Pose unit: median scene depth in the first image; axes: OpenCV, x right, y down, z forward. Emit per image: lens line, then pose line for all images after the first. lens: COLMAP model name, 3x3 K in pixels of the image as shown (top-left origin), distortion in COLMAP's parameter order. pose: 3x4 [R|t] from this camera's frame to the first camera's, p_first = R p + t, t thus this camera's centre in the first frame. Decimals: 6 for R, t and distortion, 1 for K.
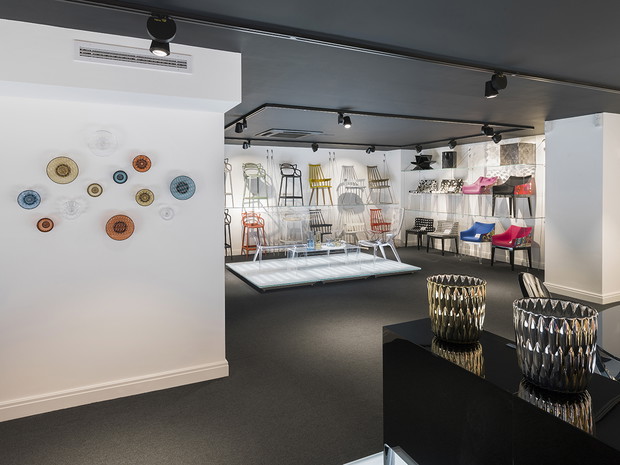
lens RADIAL K [[402.8, 0, 307.4], [0, 402.8, 189.8], [0, 0, 1]] dist [-0.000704, -0.000226]
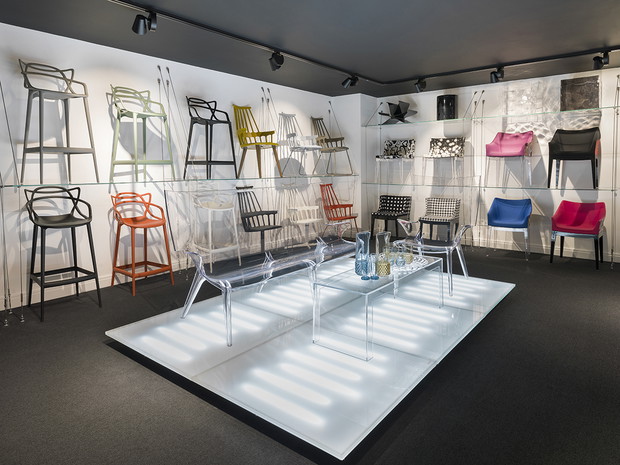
lens RADIAL K [[402.8, 0, 307.4], [0, 402.8, 189.8], [0, 0, 1]] dist [-0.000704, -0.000226]
pose [[0.899336, -0.024658, 0.436562, -0.150472], [0.004615, 0.998888, 0.046913, 0.028796], [-0.437234, -0.040176, 0.898450, 0.463079]]
